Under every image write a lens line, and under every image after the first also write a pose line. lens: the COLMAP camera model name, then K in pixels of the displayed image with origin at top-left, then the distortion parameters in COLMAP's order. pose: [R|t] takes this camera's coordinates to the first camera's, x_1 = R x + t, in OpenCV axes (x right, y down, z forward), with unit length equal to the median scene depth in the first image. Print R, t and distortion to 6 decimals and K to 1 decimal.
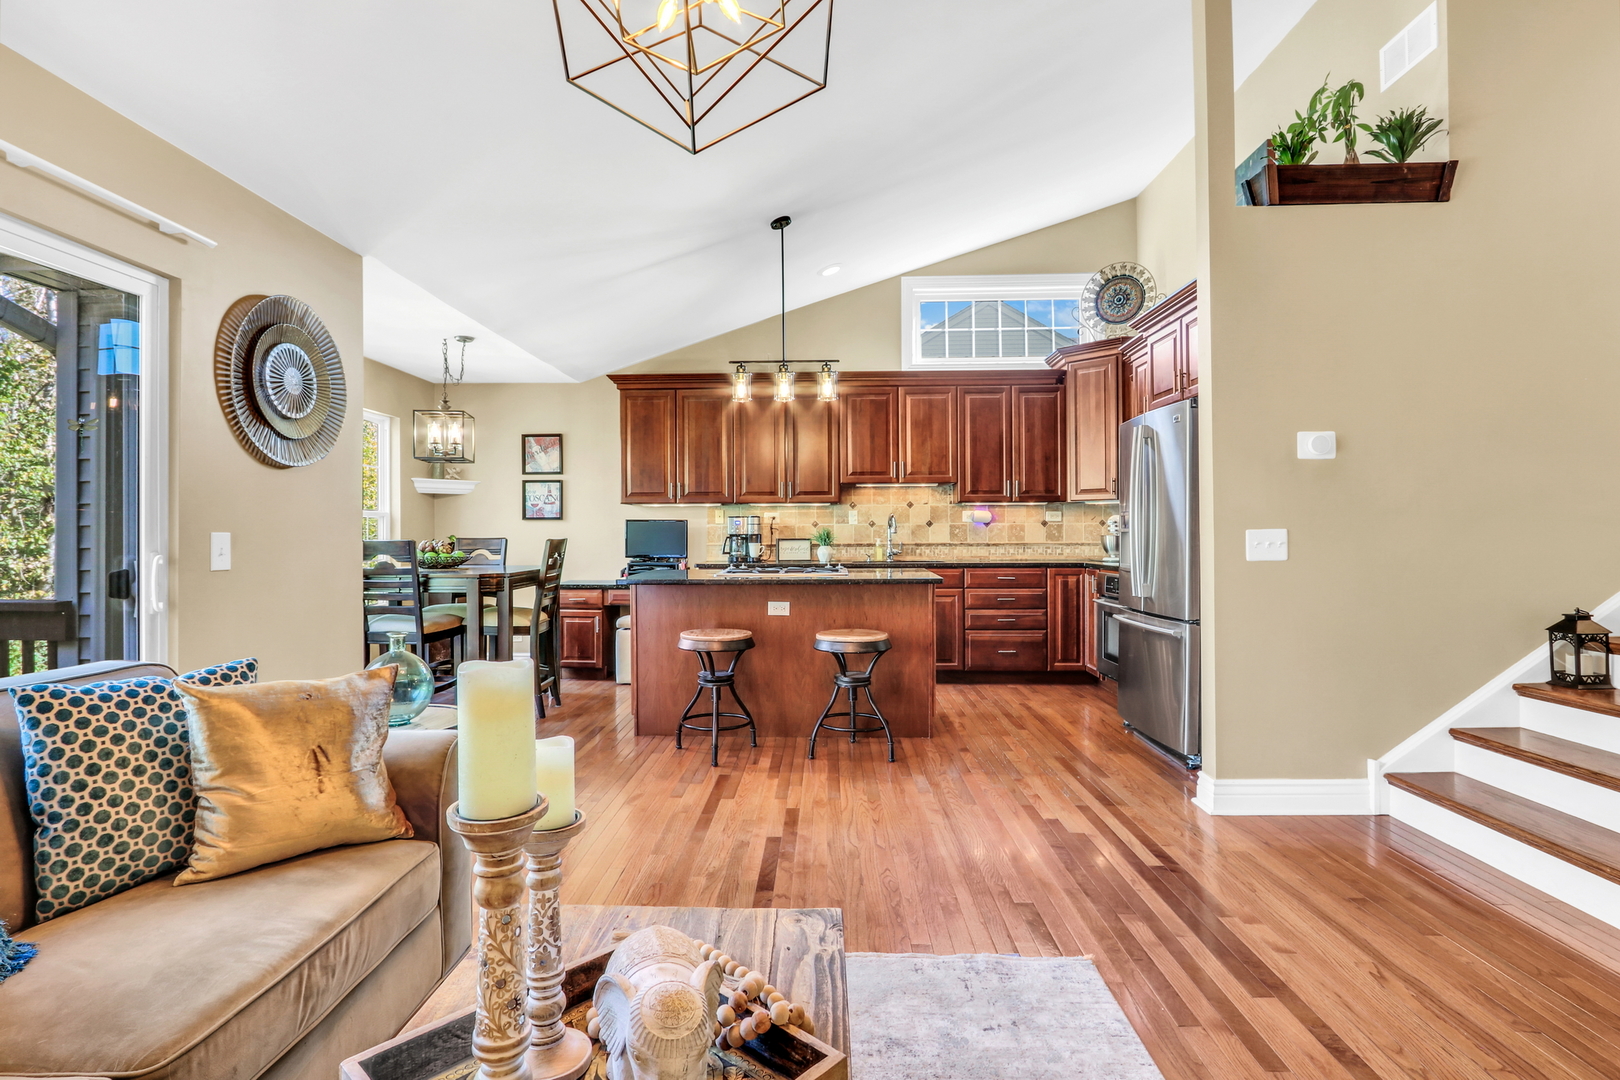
lens RADIAL K [[802.8, 0, 782.9], [0, 802.8, 532.8], [0, 0, 1]] dist [-0.021365, 0.000845]
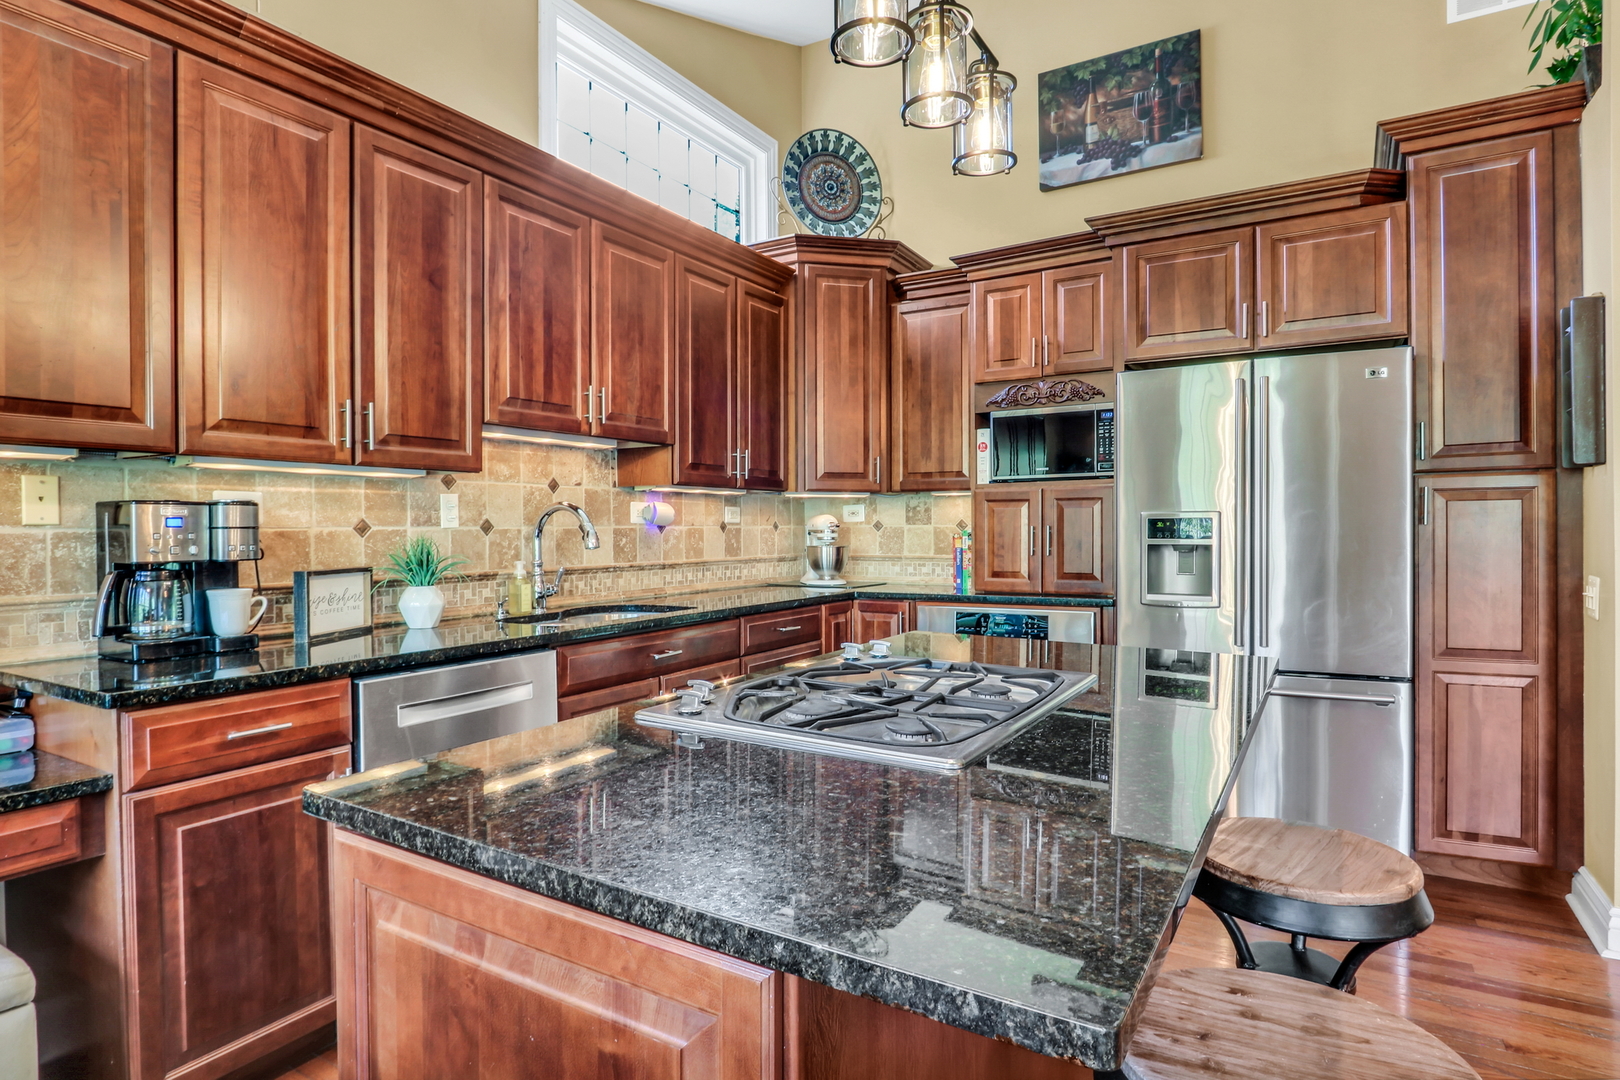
lens RADIAL K [[890.3, 0, 786.1], [0, 890.3, 534.8], [0, 0, 1]] dist [-0.031204, 0.016088]
pose [[0.478065, -0.004726, 0.878312, -0.235110], [0.002711, 0.999989, 0.003905, -0.008823], [-0.878321, 0.000515, 0.478072, 0.673791]]
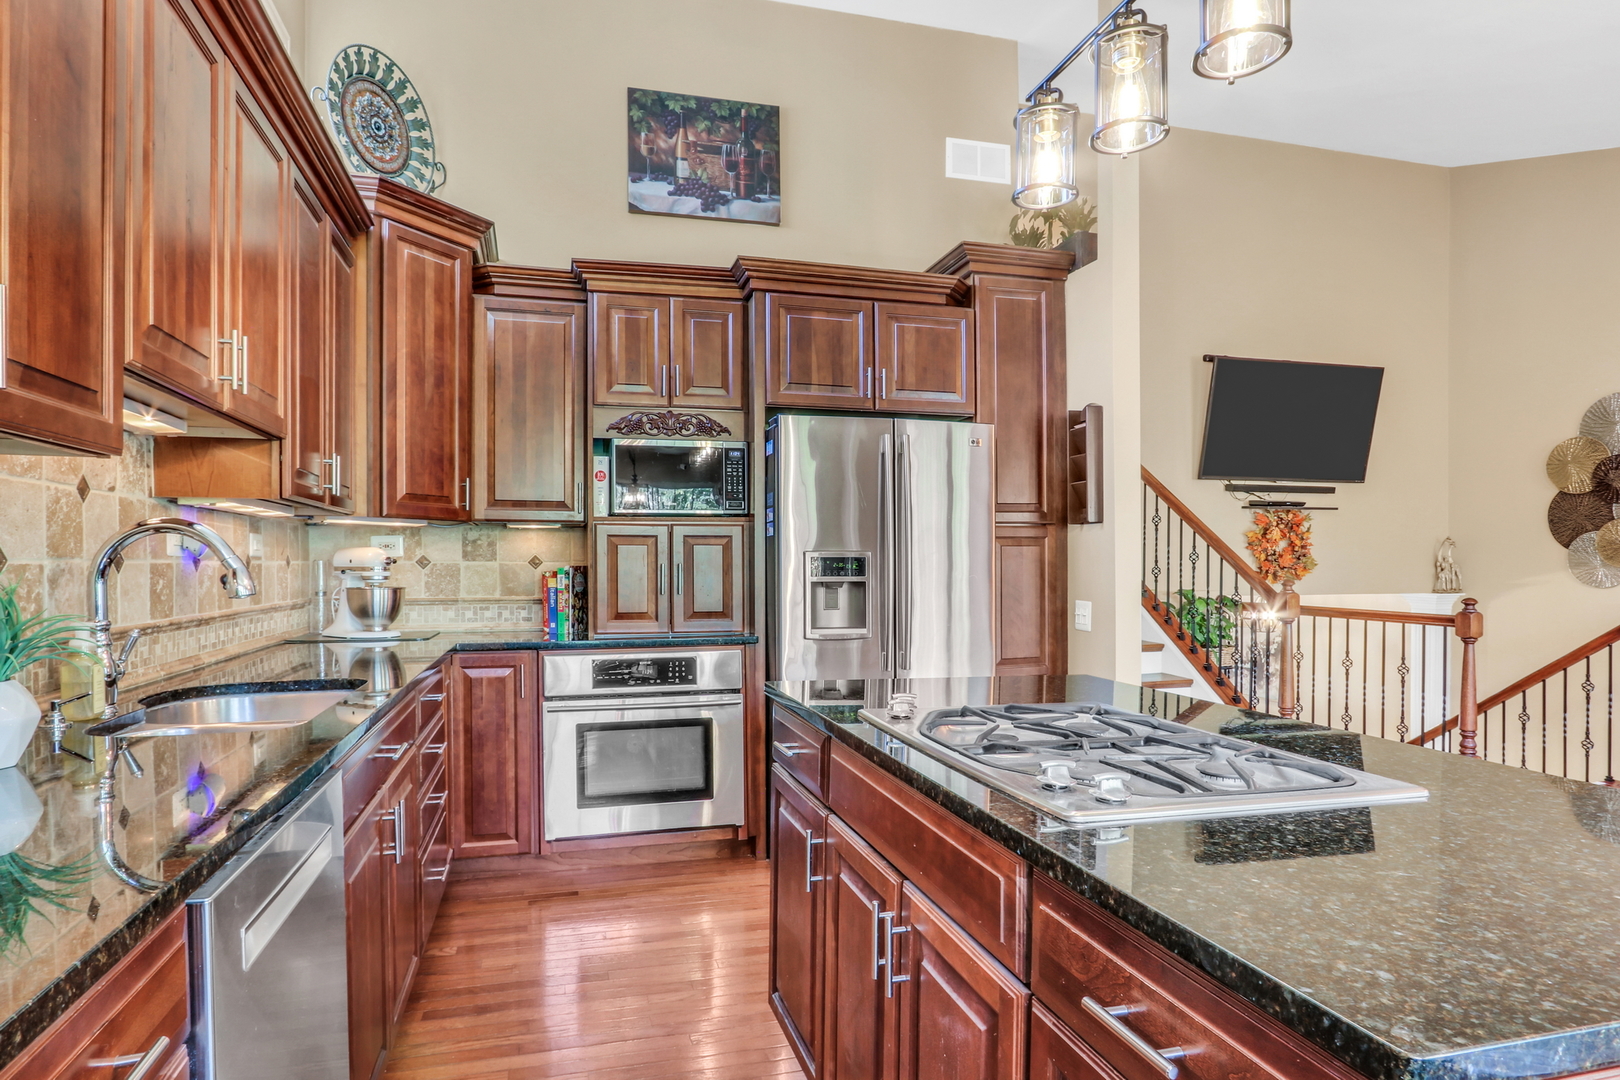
lens RADIAL K [[890.3, 0, 788.5], [0, 890.3, 575.7], [0, 0, 1]] dist [-0.031204, 0.016088]
pose [[-0.315392, -0.008058, 0.948927, -0.196669], [0.001757, 0.999957, 0.009075, -0.008989], [-0.948960, 0.004530, -0.315364, 0.916486]]
